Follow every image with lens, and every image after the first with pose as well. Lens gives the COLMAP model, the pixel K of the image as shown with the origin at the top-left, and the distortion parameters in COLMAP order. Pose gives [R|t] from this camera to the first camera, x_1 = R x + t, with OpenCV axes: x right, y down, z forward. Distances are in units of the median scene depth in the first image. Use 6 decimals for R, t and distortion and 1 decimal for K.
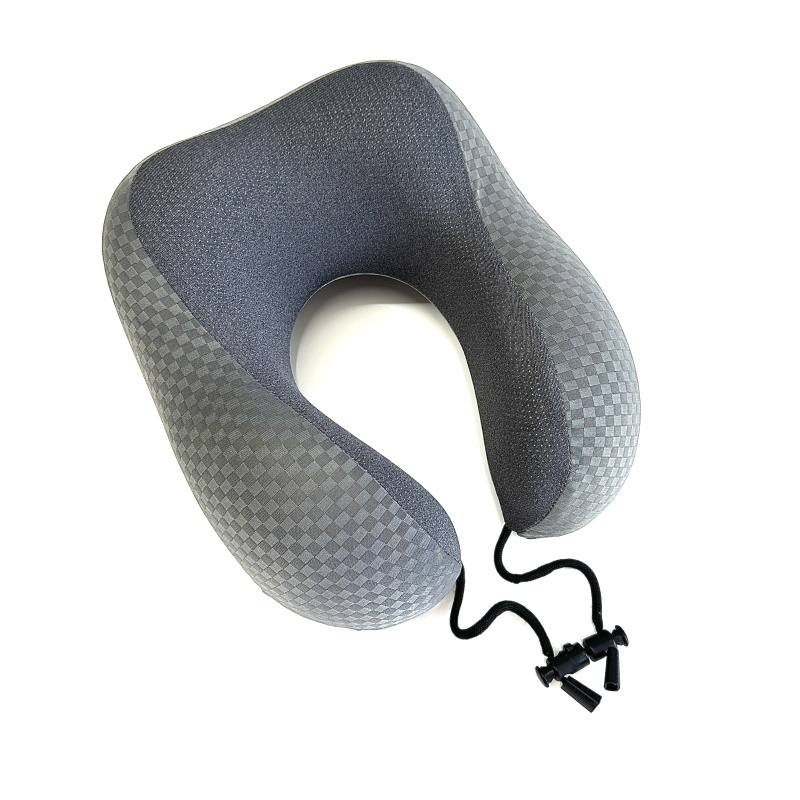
lens RADIAL K [[748.9, 0, 380.9], [0, 748.9, 399.3], [0, 0, 1]] dist [0.140530, -0.367763]
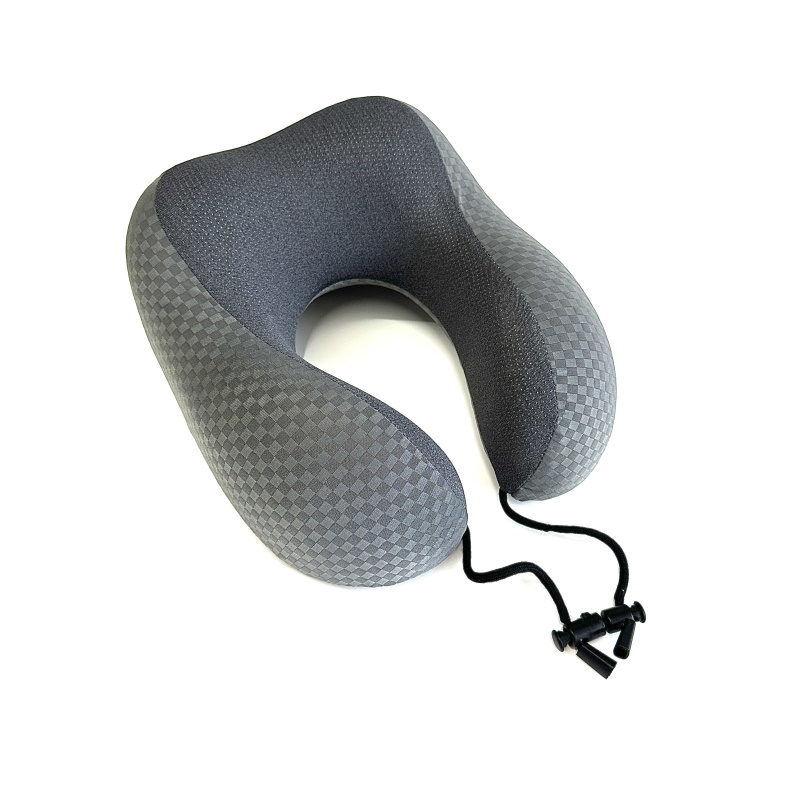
lens RADIAL K [[741.3, 0, 385.9], [0, 741.3, 413.6], [0, 0, 1]] dist [0.192006, -0.553329]
pose [[0.998618, -0.025292, 0.046063, -0.047694], [0.032867, 0.984557, -0.171954, 0.256866], [-0.041003, 0.173230, 0.984027, -0.062501]]
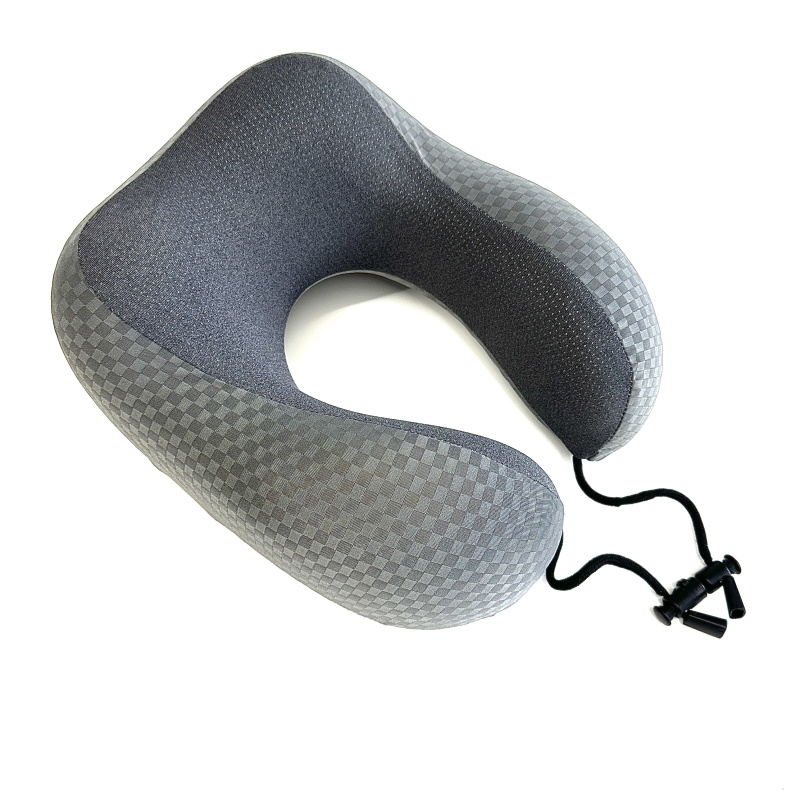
lens RADIAL K [[741.3, 0, 385.9], [0, 741.3, 413.6], [0, 0, 1]] dist [0.192006, -0.553329]
pose [[0.902596, -0.380128, 0.202046, -0.251501], [0.384401, 0.922966, 0.019235, 0.001747], [-0.193794, 0.060306, 0.979187, 0.085633]]
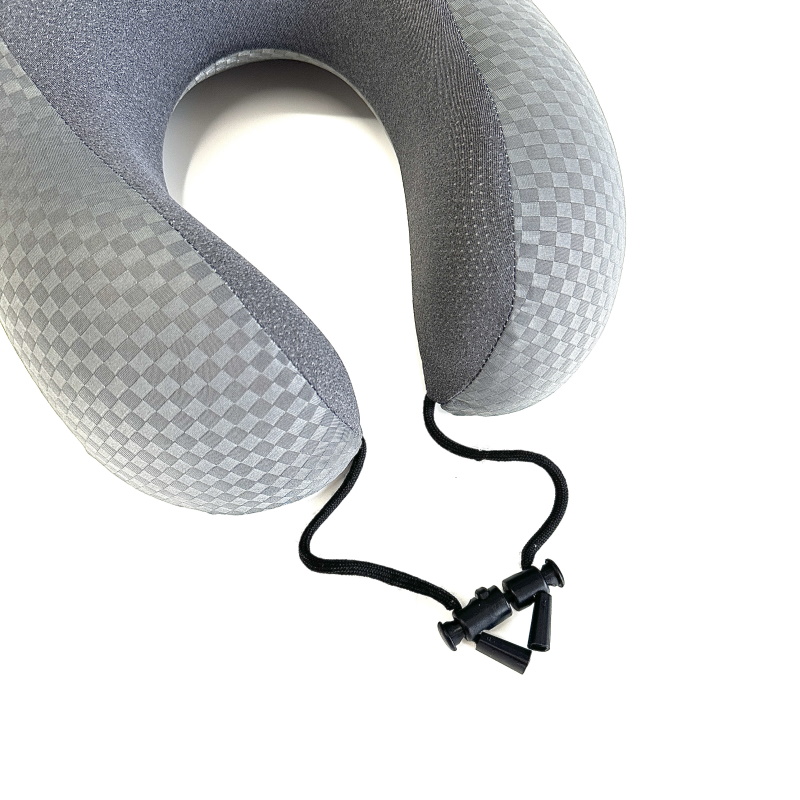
lens RADIAL K [[748.9, 0, 380.9], [0, 748.9, 399.3], [0, 0, 1]] dist [0.140530, -0.367763]
pose [[0.996107, 0.087909, 0.006515, 0.123333], [-0.088140, 0.994397, 0.058361, 0.142498], [-0.001348, -0.058708, 0.998274, 0.275090]]
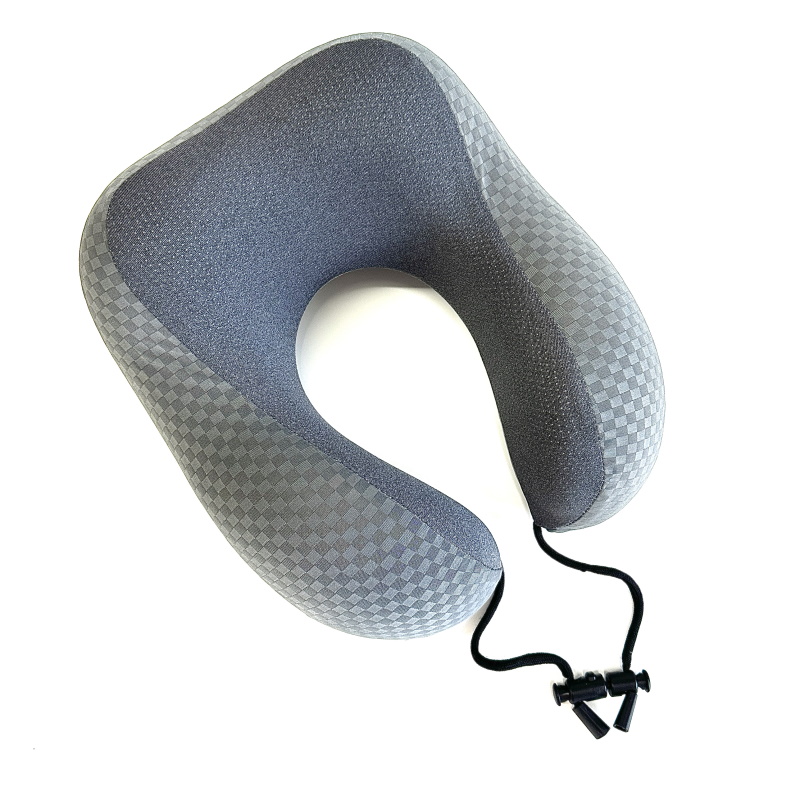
lens RADIAL K [[741.3, 0, 385.9], [0, 741.3, 413.6], [0, 0, 1]] dist [0.192006, -0.553329]
pose [[0.993419, -0.108997, 0.035187, -0.055629], [0.100476, 0.976804, 0.189100, -0.194677], [-0.054982, -0.184320, 0.981327, 0.061143]]
